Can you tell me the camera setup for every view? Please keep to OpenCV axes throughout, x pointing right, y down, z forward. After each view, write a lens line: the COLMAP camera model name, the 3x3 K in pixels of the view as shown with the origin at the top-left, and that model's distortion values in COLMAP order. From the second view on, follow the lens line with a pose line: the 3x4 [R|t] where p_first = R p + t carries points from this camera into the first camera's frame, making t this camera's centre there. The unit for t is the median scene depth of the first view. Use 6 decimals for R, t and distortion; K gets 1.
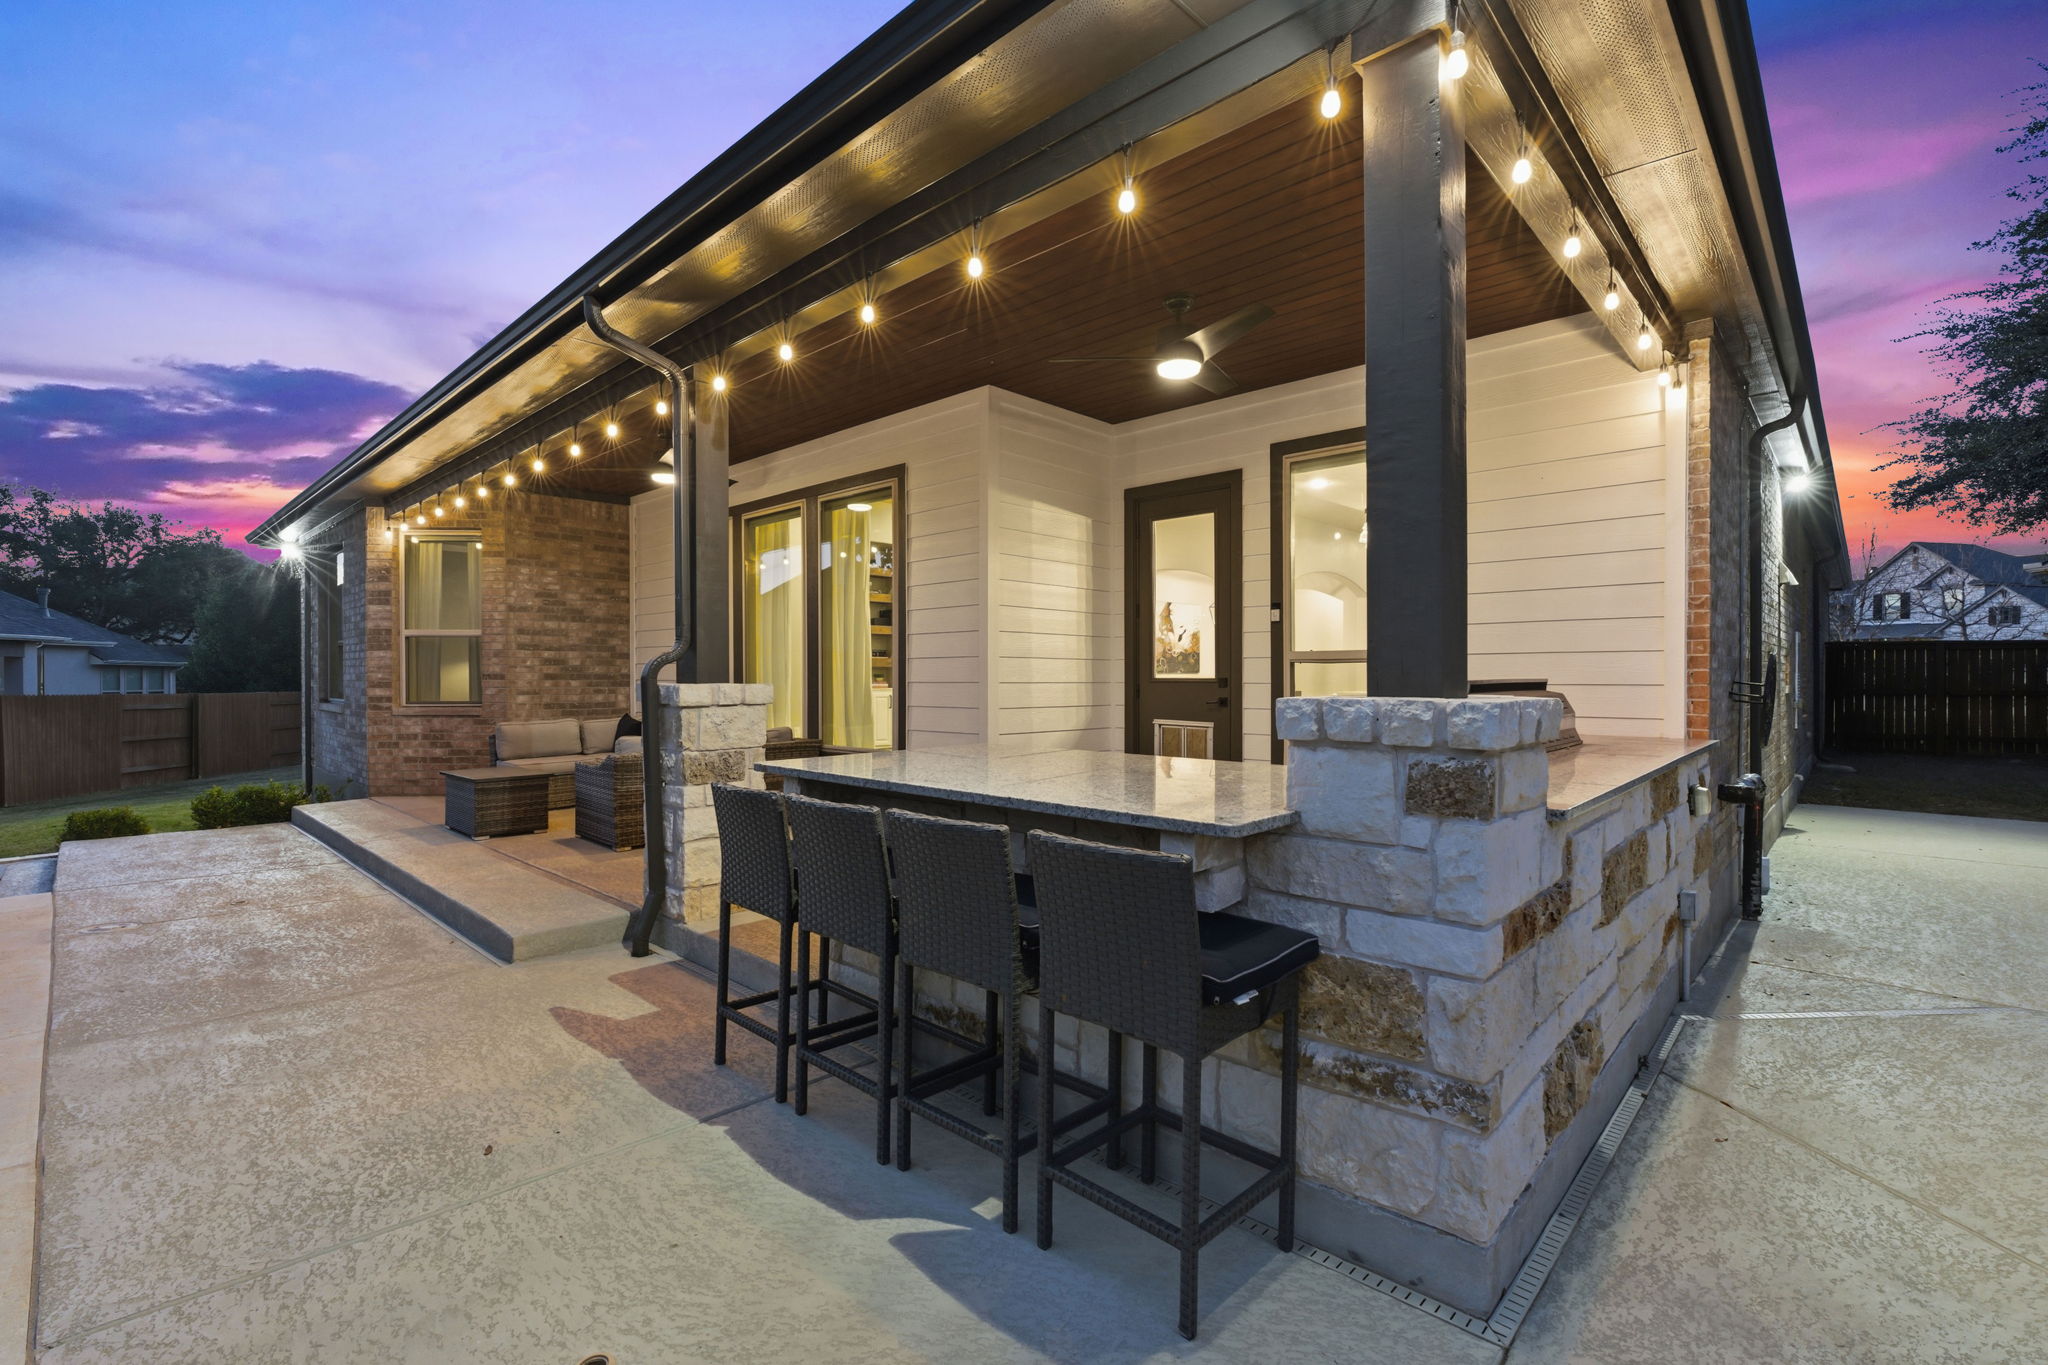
lens RADIAL K [[912.4, 0, 1033.0], [0, 912.4, 681.3], [0, 0, 1]] dist [-0.007628, 0.001103]
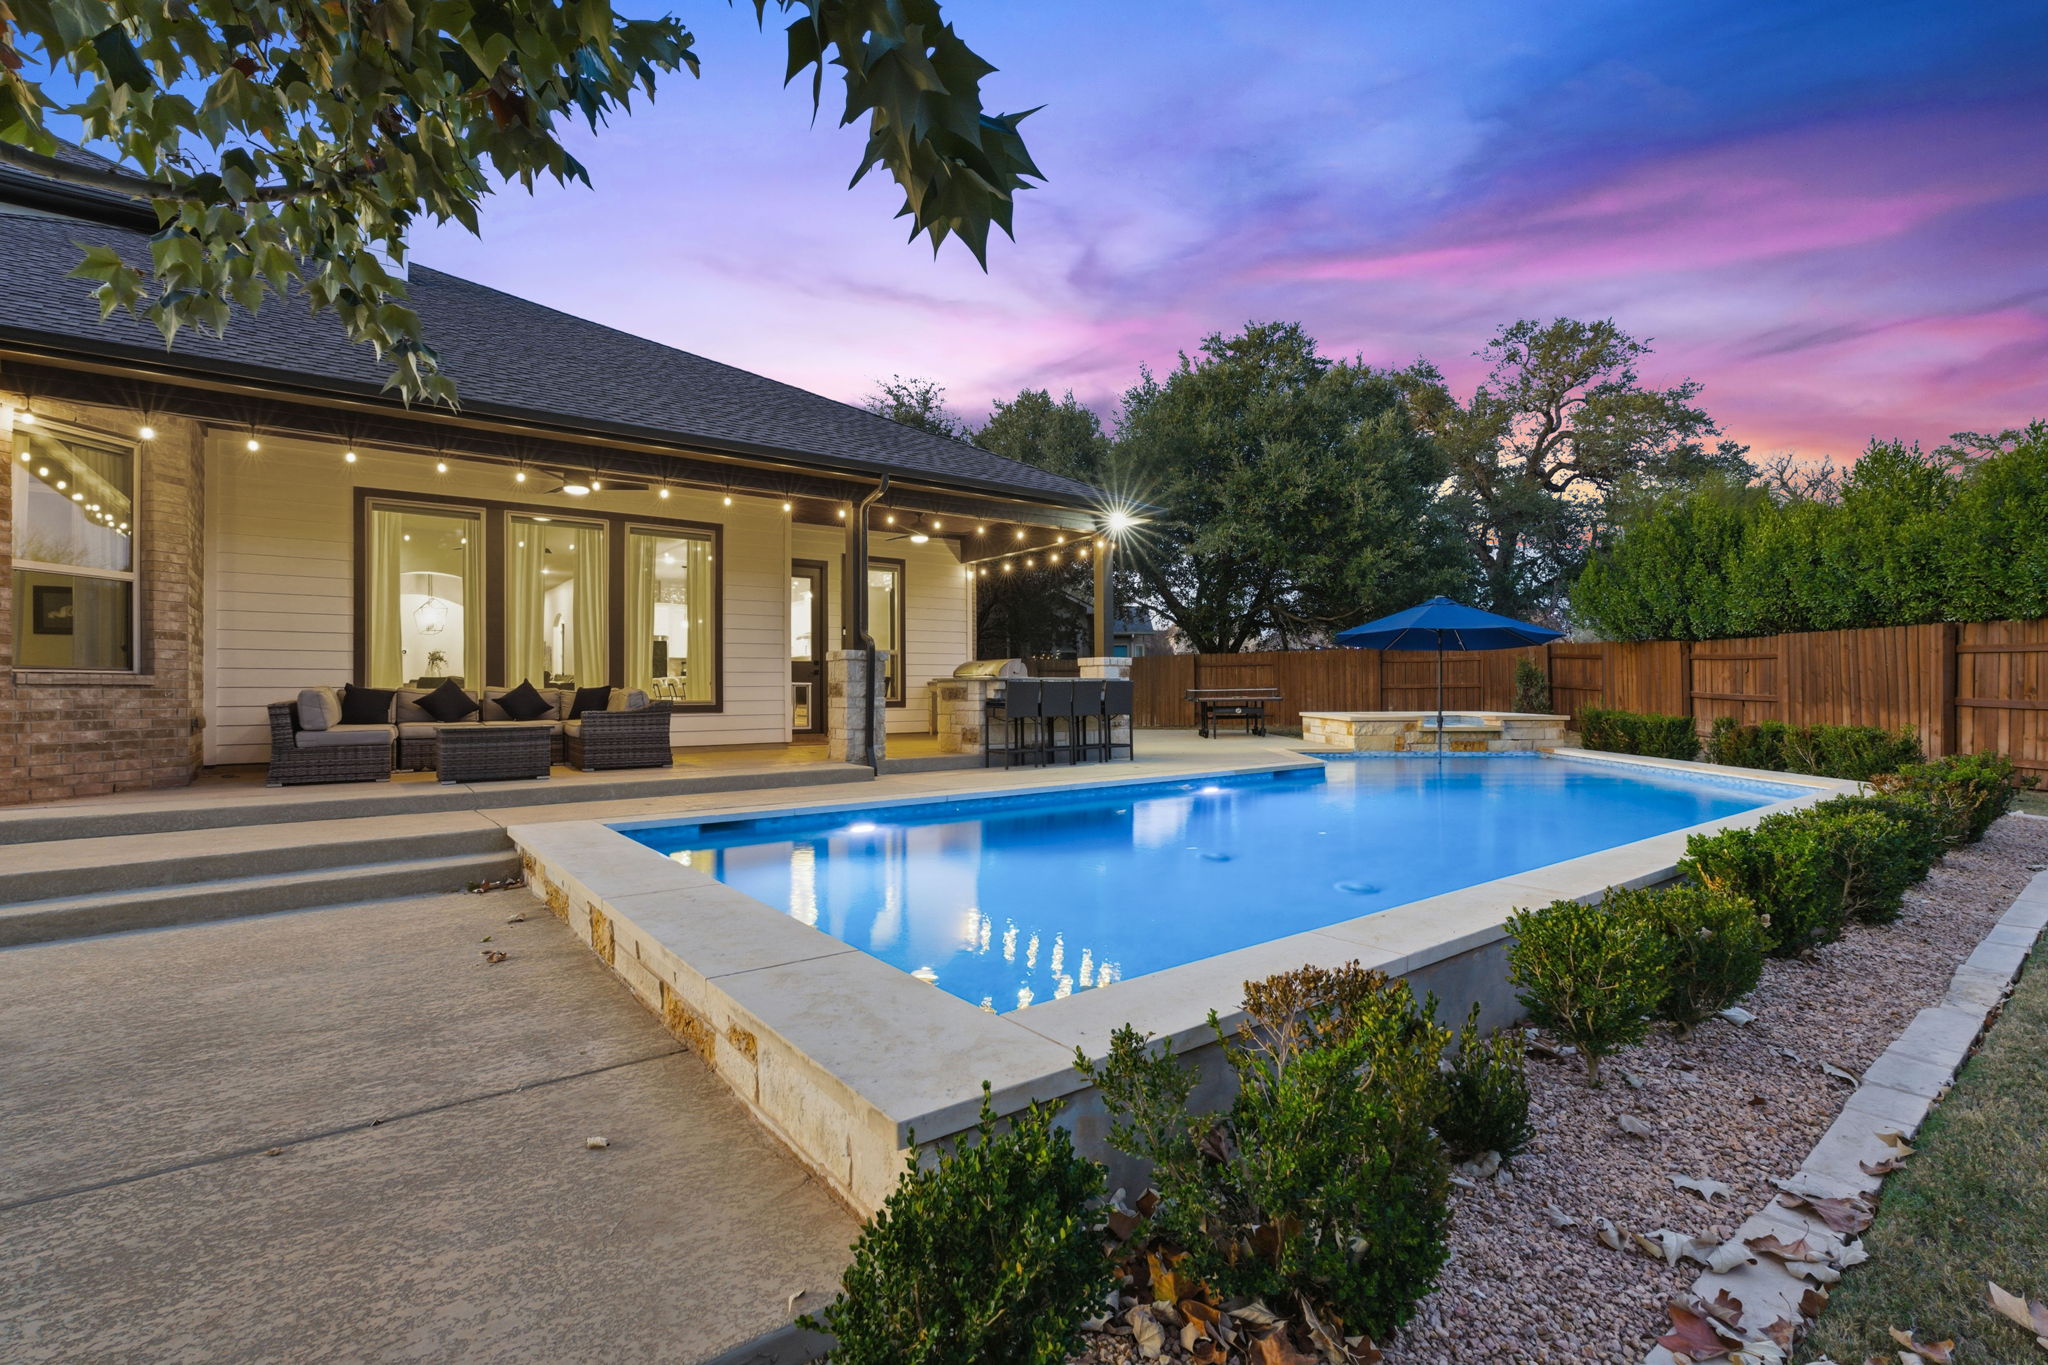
lens RADIAL K [[912.4, 0, 1023.7], [0, 912.4, 682.5], [0, 0, 1]] dist [-0.007628, 0.001103]
pose [[0.155489, 0.009231, 0.987794, -1.247401], [0.014564, 0.999826, -0.011636, 0.054630], [-0.987730, 0.016196, 0.155328, 0.156560]]
